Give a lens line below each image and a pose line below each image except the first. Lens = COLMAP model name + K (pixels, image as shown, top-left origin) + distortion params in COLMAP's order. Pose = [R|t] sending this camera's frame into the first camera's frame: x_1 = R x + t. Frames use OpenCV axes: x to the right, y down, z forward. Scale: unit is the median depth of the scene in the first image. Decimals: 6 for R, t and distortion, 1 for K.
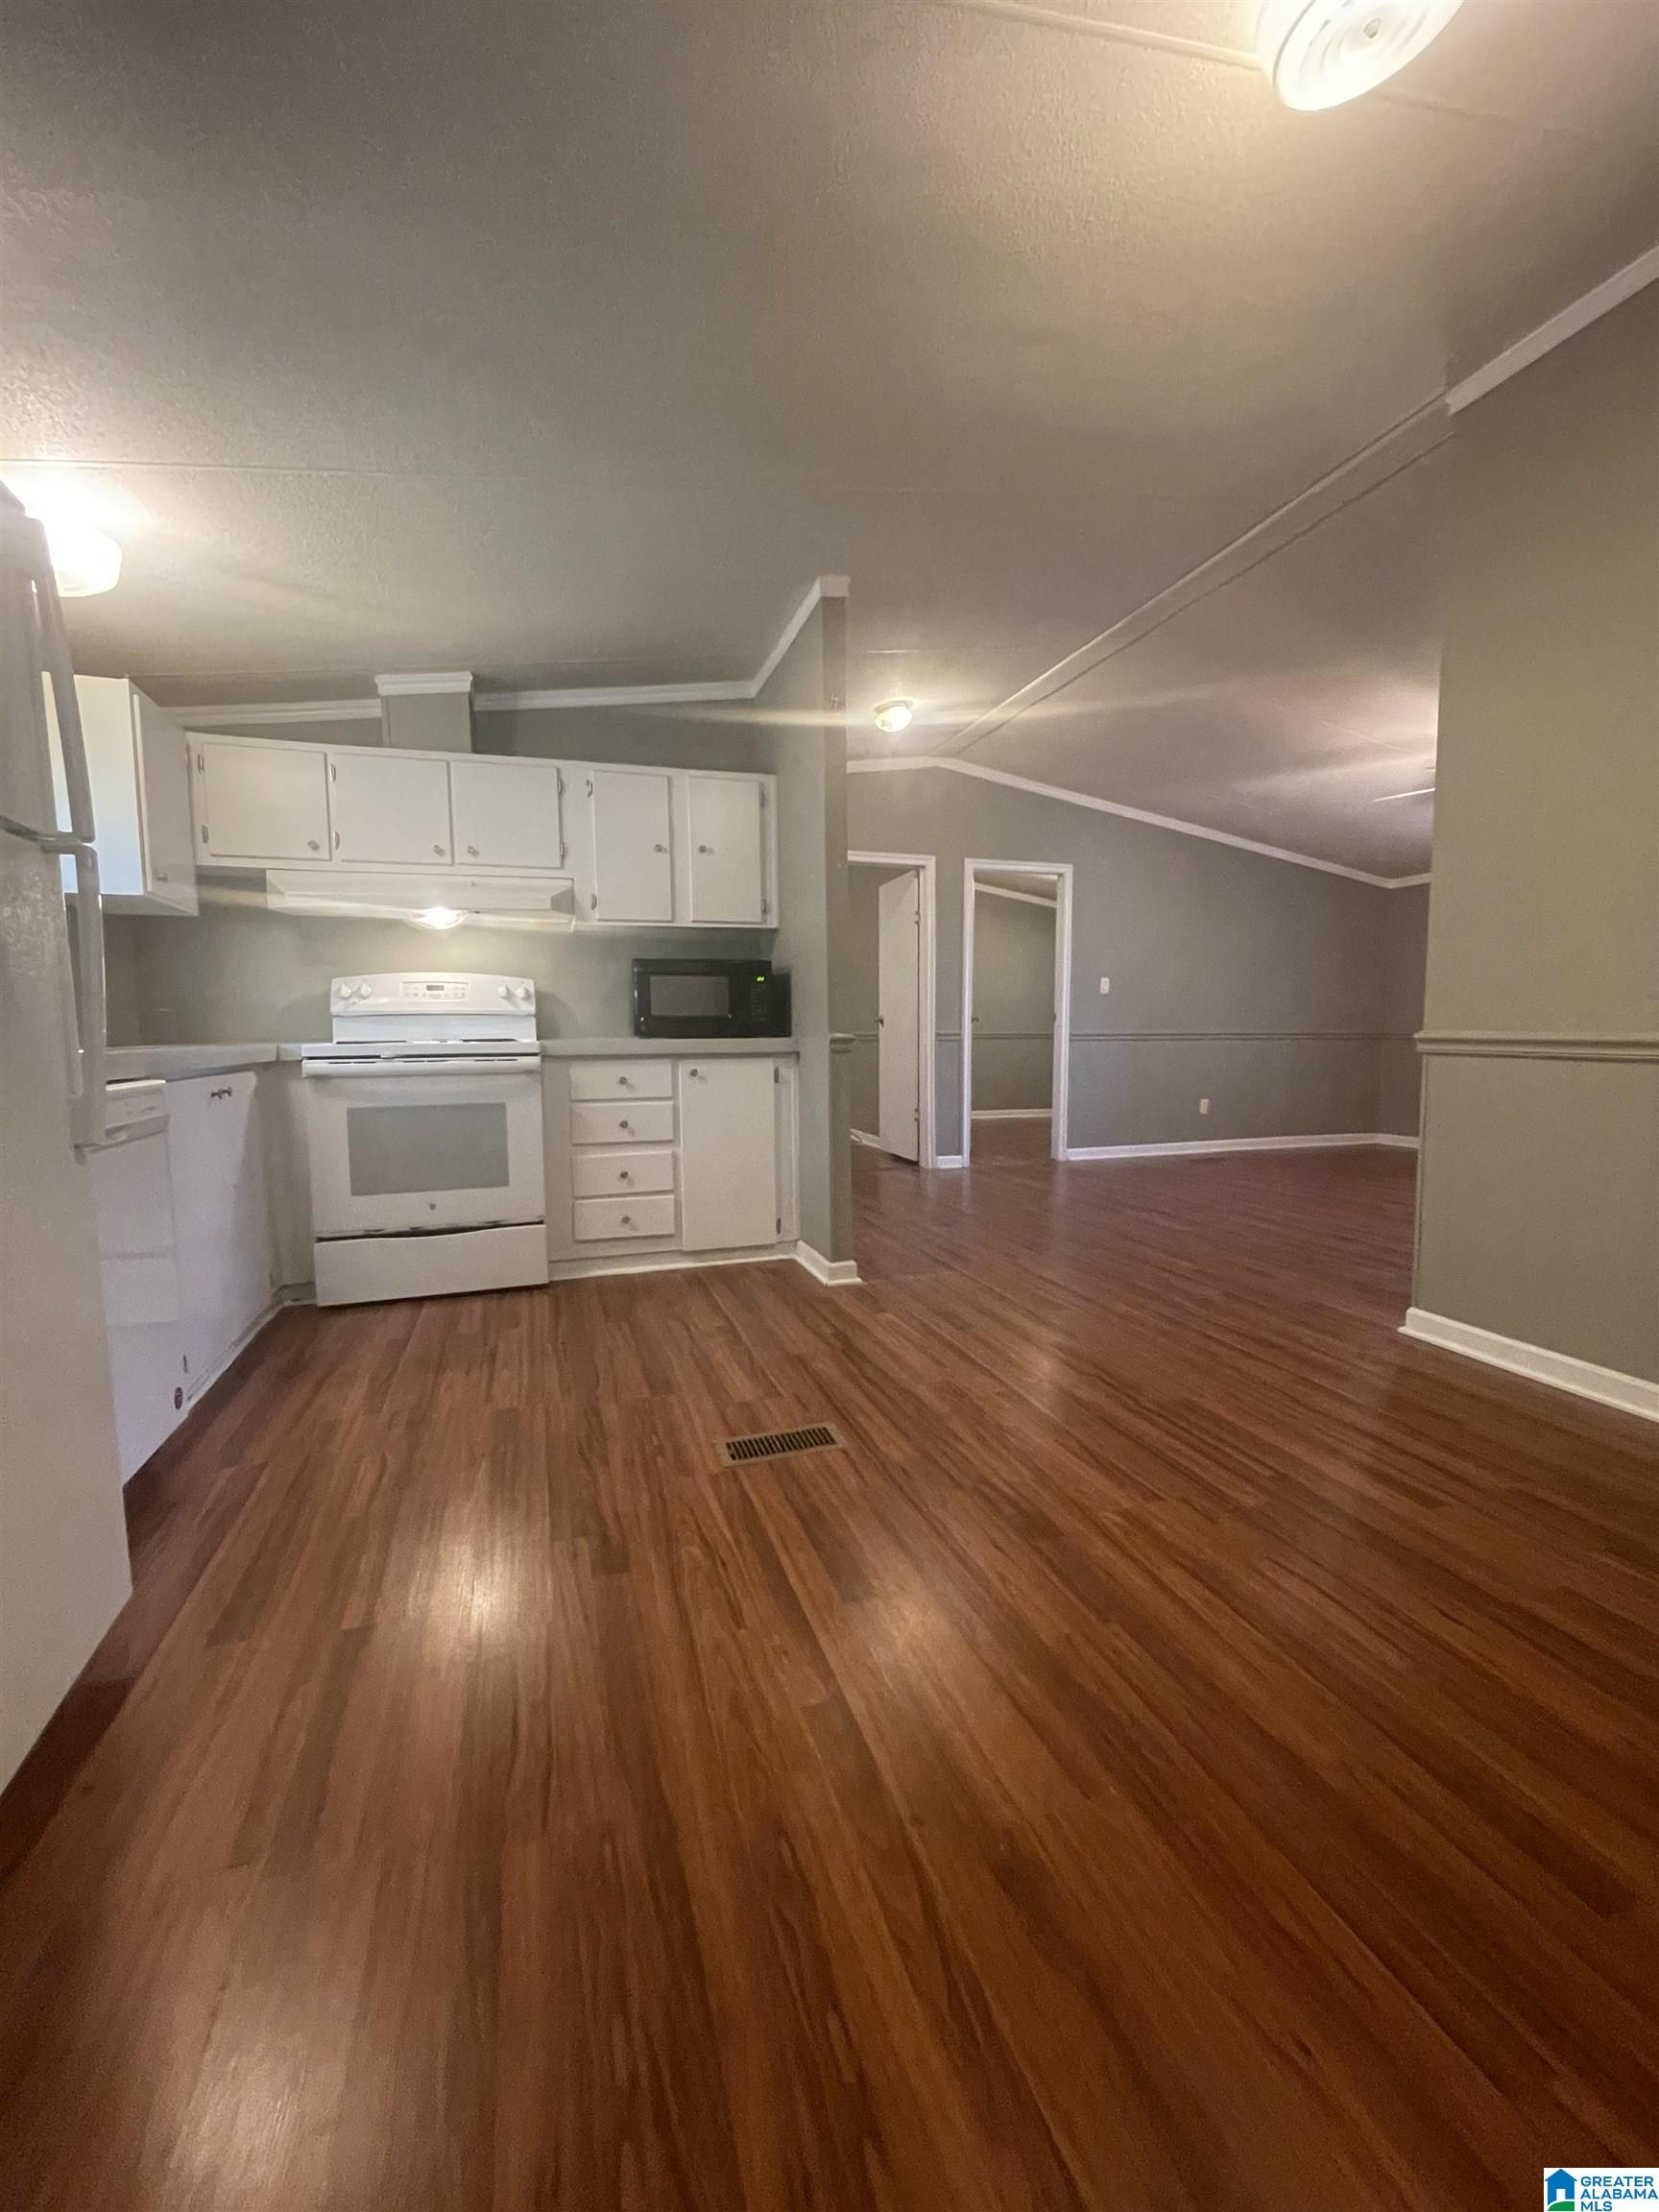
lens RADIAL K [[896.0, 0, 832.2], [0, 896.0, 1101.0], [0, 0, 1]] dist [-0.006537, 0.000454]
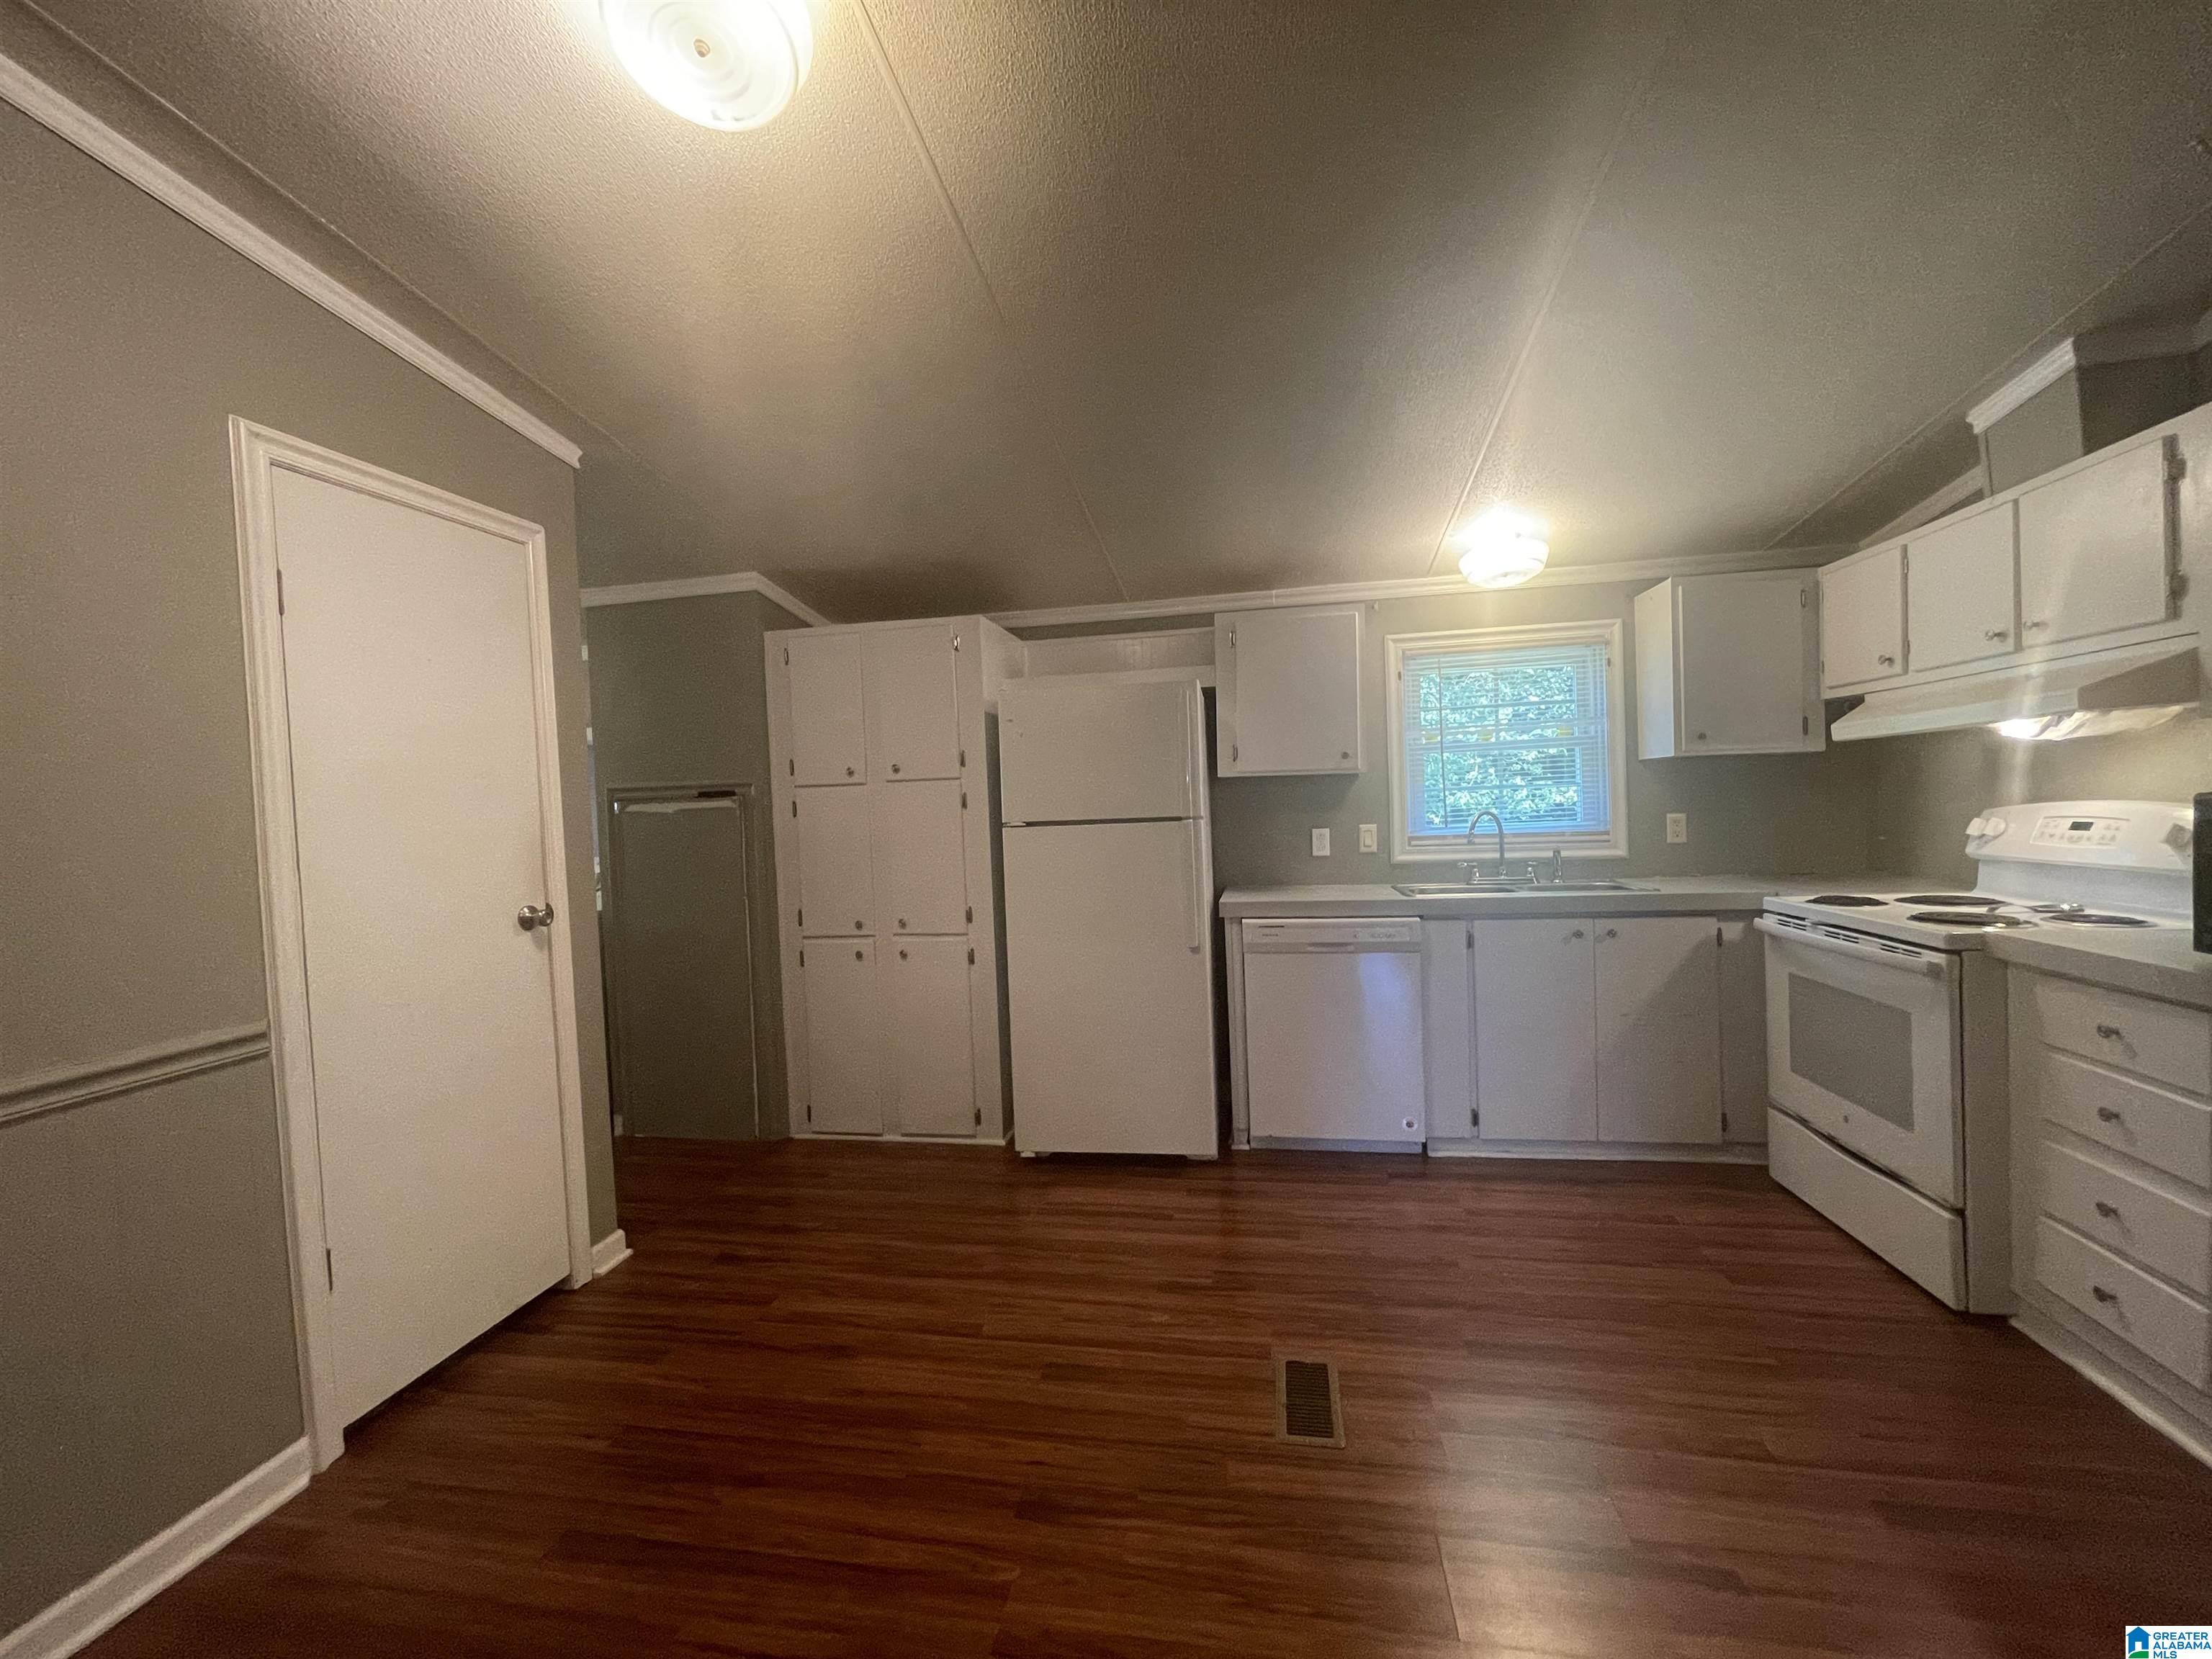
lens RADIAL K [[896.0, 0, 1101.9], [0, 896.0, 828.2], [0, 0, 1]] dist [-0.006537, 0.000454]
pose [[-0.482154, 0.054268, -0.874404, 0.582195], [-0.032116, 0.996314, 0.079544, -0.191845], [0.875497, 0.066434, -0.478634, 0.856952]]
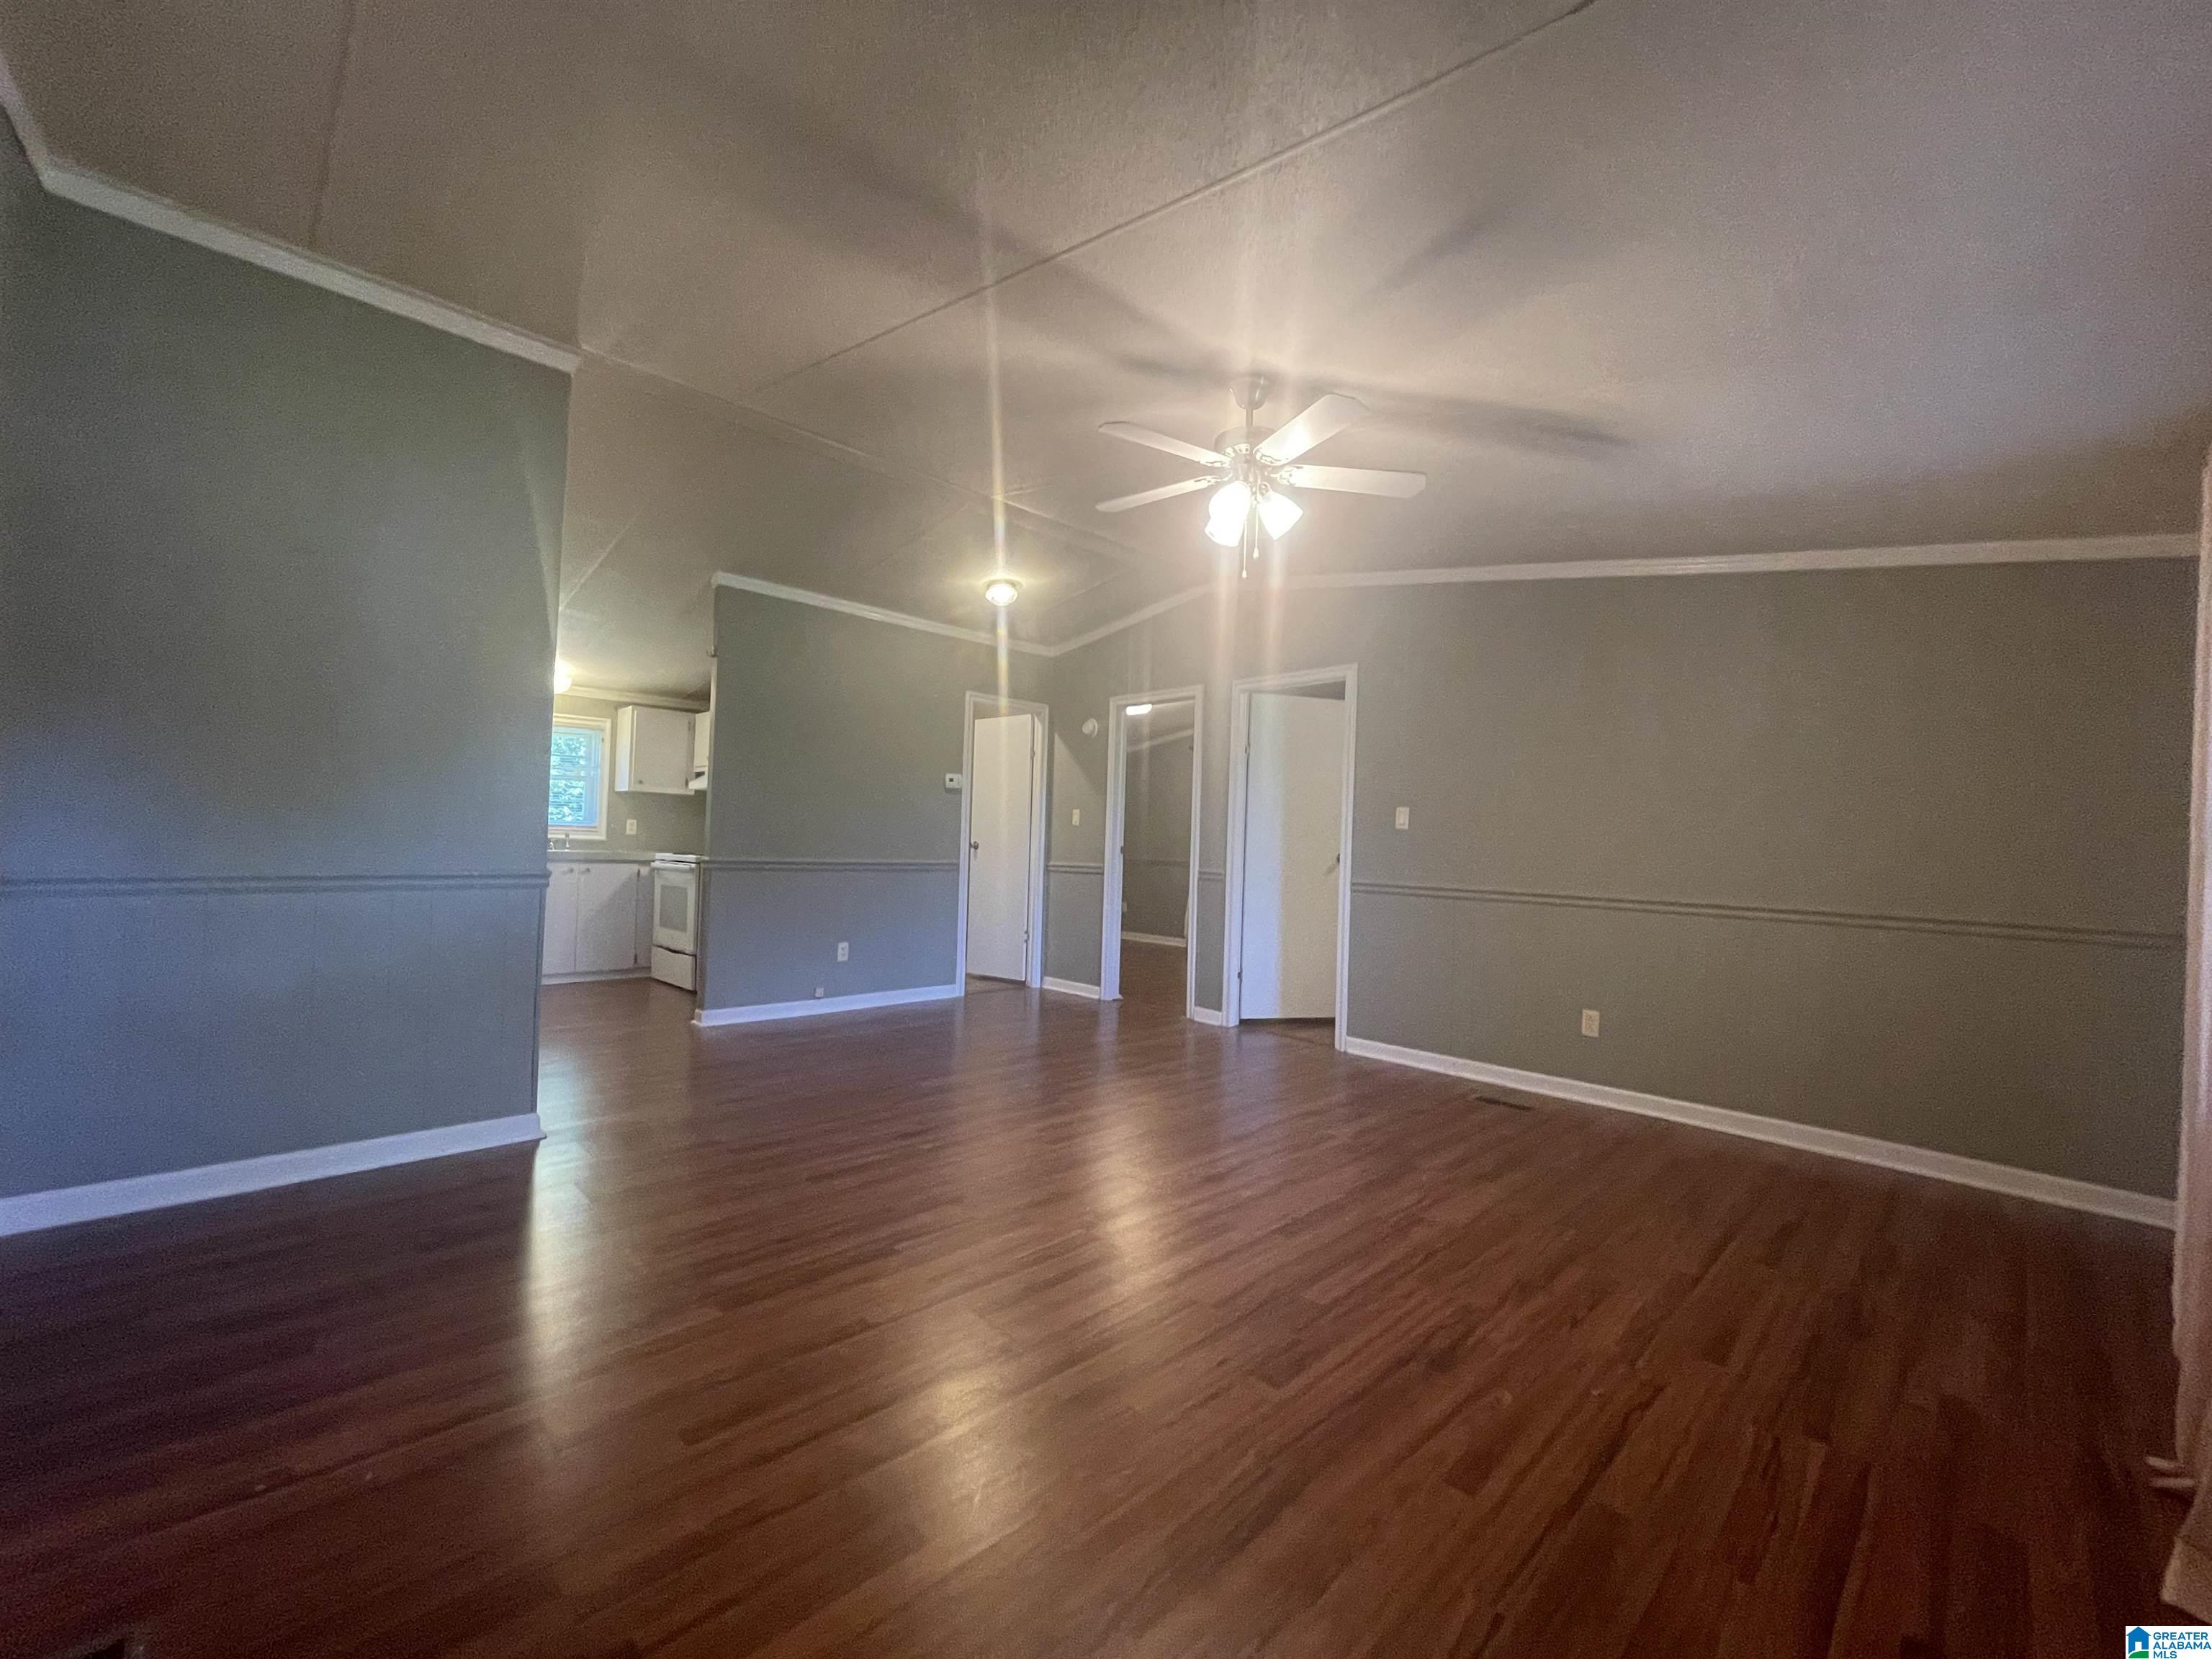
lens RADIAL K [[896.0, 0, 1108.9], [0, 896.0, 837.1], [0, 0, 1]] dist [-0.006537, 0.000454]
pose [[0.424040, 0.002975, -0.905638, 1.872722], [-0.109623, 0.992810, -0.048066, -0.120517], [0.898984, 0.119660, 0.421318, 1.098742]]
